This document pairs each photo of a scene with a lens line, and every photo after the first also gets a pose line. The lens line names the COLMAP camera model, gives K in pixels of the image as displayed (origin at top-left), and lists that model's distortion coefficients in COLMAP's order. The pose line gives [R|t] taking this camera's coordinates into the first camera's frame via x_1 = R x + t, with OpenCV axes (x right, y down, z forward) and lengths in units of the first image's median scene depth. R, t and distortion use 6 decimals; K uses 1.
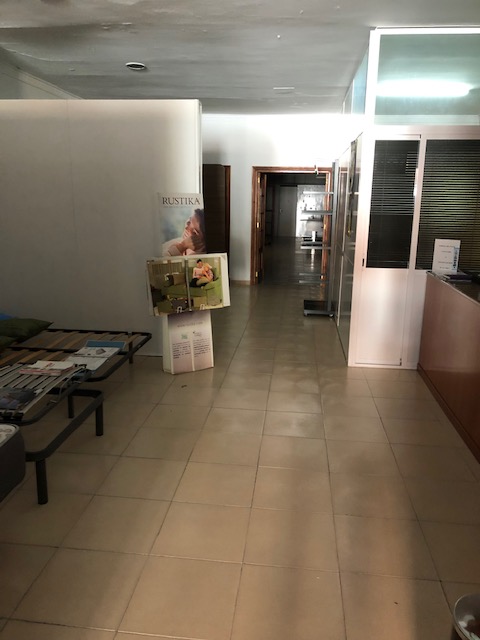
lens RADIAL K [[525.5, 0, 240.0], [0, 525.5, 320.0], [0, 0, 1]] dist [0.062254, -0.078290]
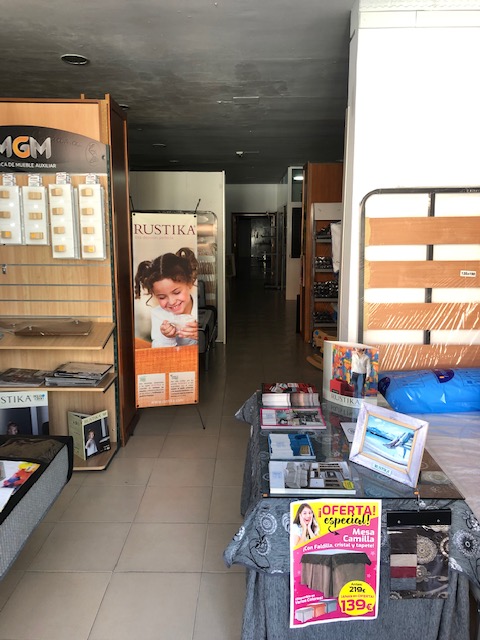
lens RADIAL K [[525.5, 0, 240.0], [0, 525.5, 320.0], [0, 0, 1]] dist [0.062254, -0.078290]
pose [[0.994658, -0.033510, 0.097638, -0.130532], [0.038707, 0.997905, -0.051831, 0.161989], [-0.095696, 0.055333, 0.993871, -0.741905]]
